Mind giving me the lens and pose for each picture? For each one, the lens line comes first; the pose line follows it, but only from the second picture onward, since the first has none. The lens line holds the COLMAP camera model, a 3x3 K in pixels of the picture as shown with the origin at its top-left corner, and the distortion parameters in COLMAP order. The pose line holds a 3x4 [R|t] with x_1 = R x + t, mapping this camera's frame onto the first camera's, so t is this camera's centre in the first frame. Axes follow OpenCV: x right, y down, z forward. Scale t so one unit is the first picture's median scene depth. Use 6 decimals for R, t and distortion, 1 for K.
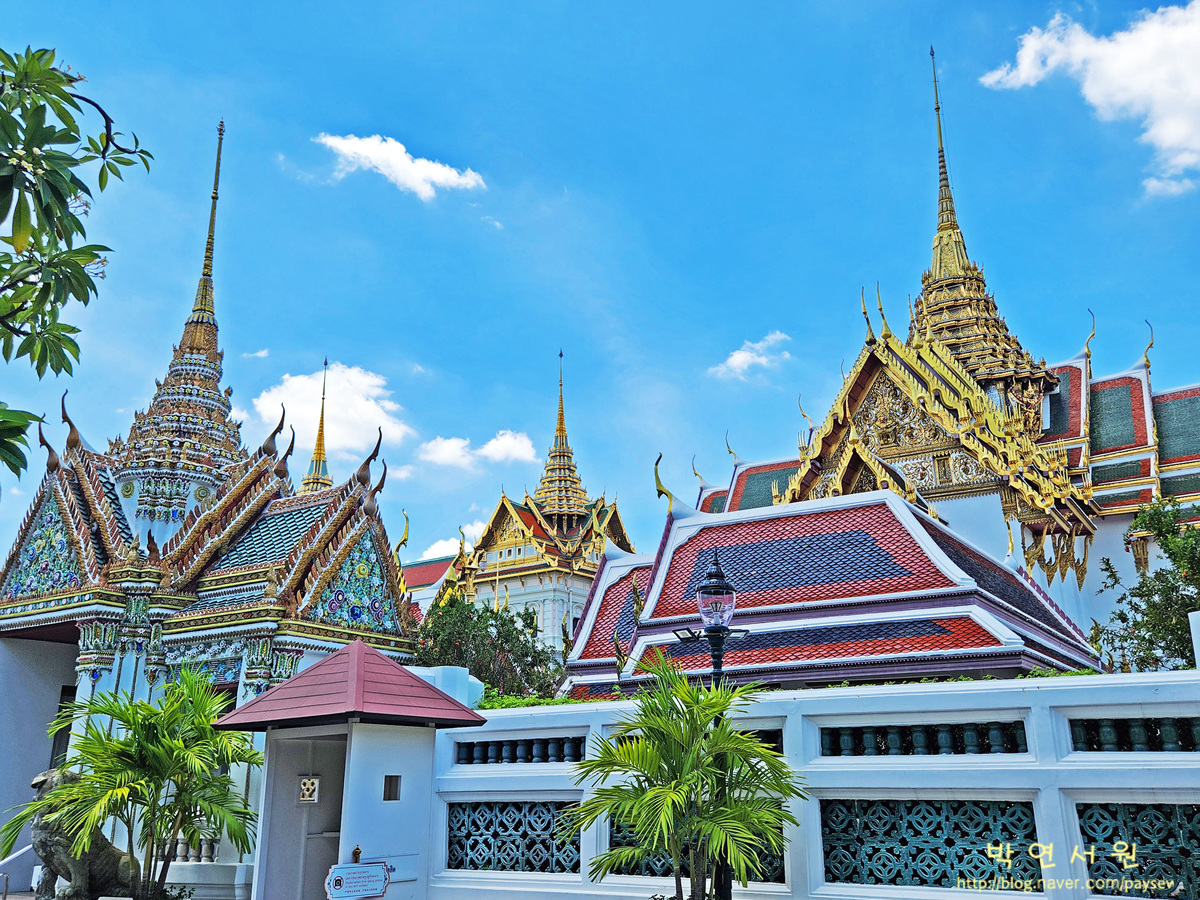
lens RADIAL K [[1022.0, 0, 599.8], [0, 1022.0, 440.8], [0, 0, 1]] dist [0.069258, -0.058850]
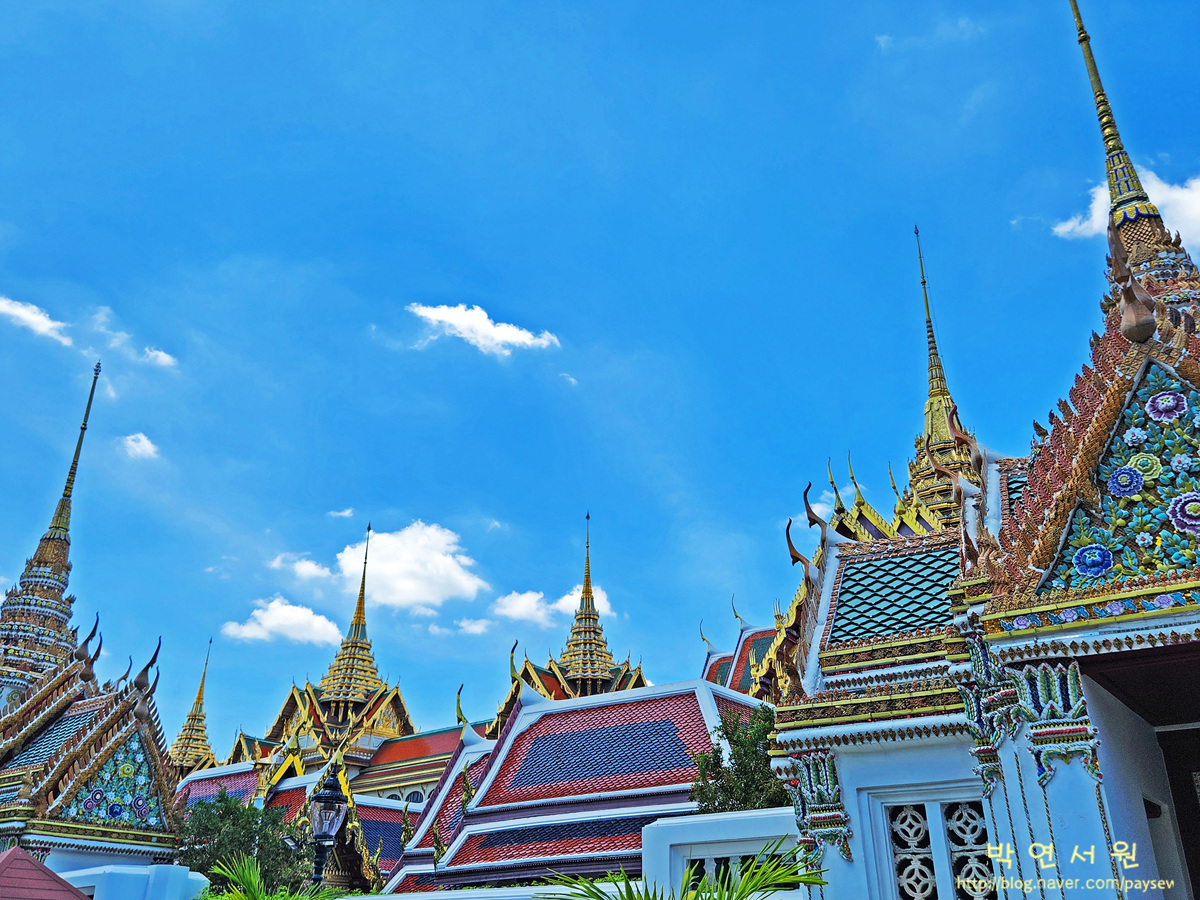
lens RADIAL K [[1022.0, 0, 605.9], [0, 1022.0, 422.3], [0, 0, 1]] dist [0.069258, -0.058850]
pose [[0.996716, -0.021629, -0.078037, 0.116069], [0.008513, 0.986316, -0.164644, -0.017045], [0.080530, 0.163439, 0.983261, -0.038592]]
